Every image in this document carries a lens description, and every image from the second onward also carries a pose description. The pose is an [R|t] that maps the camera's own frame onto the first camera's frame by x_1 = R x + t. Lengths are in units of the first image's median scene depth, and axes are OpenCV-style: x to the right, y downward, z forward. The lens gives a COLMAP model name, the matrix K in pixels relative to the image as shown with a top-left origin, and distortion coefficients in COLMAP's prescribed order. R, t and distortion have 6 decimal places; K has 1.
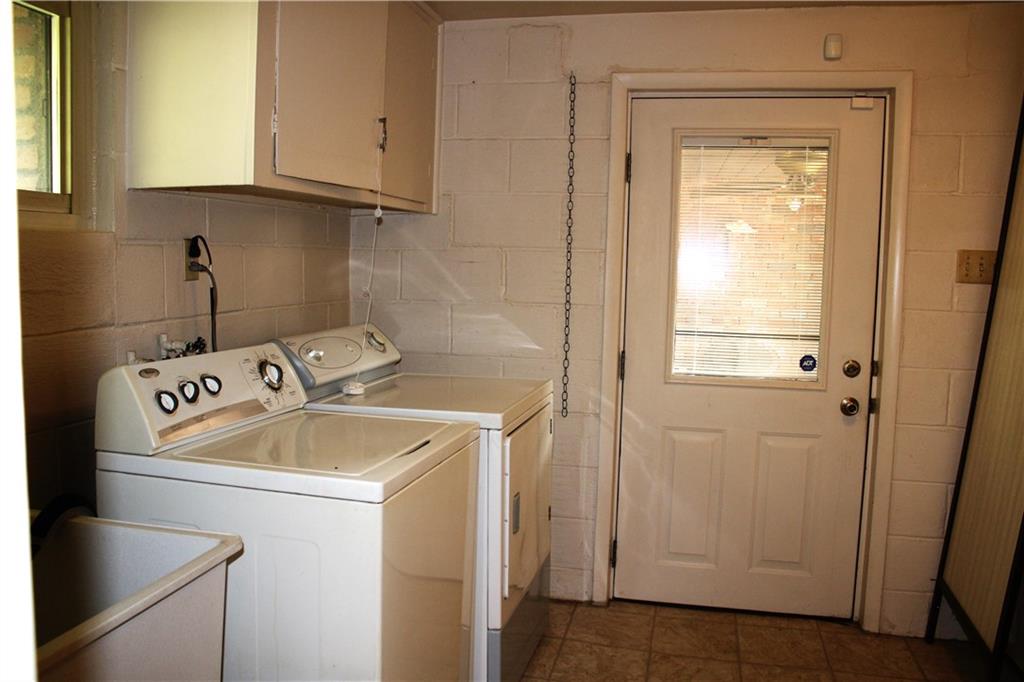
lens RADIAL K [[851.0, 0, 513.4], [0, 851.0, 343.0], [0, 0, 1]] dist [-0.148849, 0.121059]
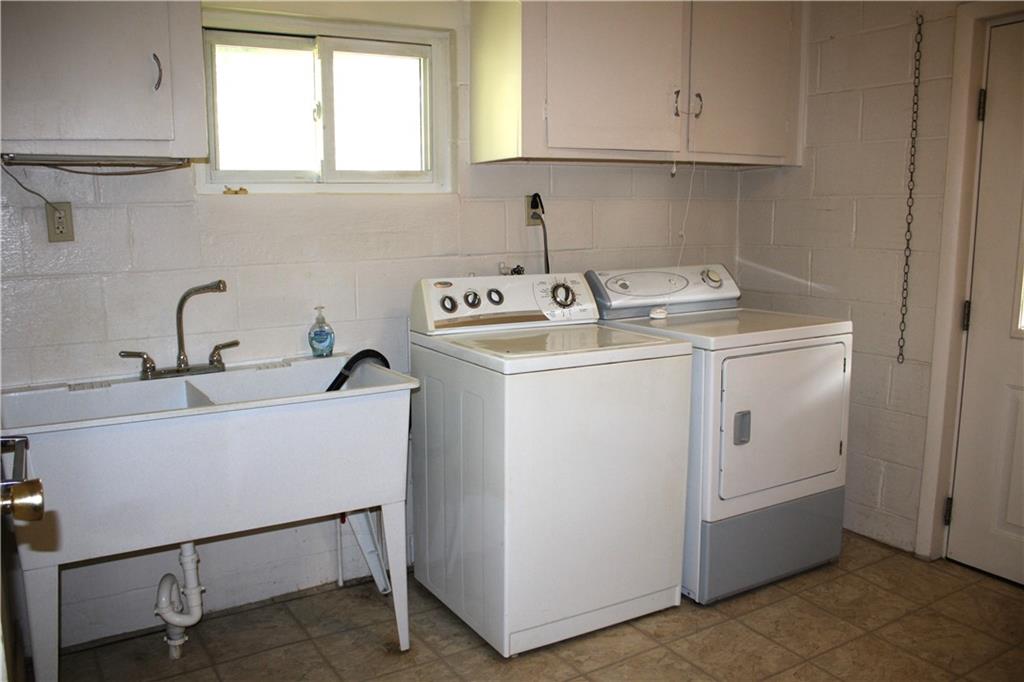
lens RADIAL K [[851.0, 0, 507.5], [0, 851.0, 344.0], [0, 0, 1]] dist [-0.148849, 0.121059]
pose [[0.693919, 0.085673, -0.714938, 0.544796], [-0.045481, 0.996129, 0.075226, 0.015089], [0.718616, -0.019685, 0.695129, -0.015063]]
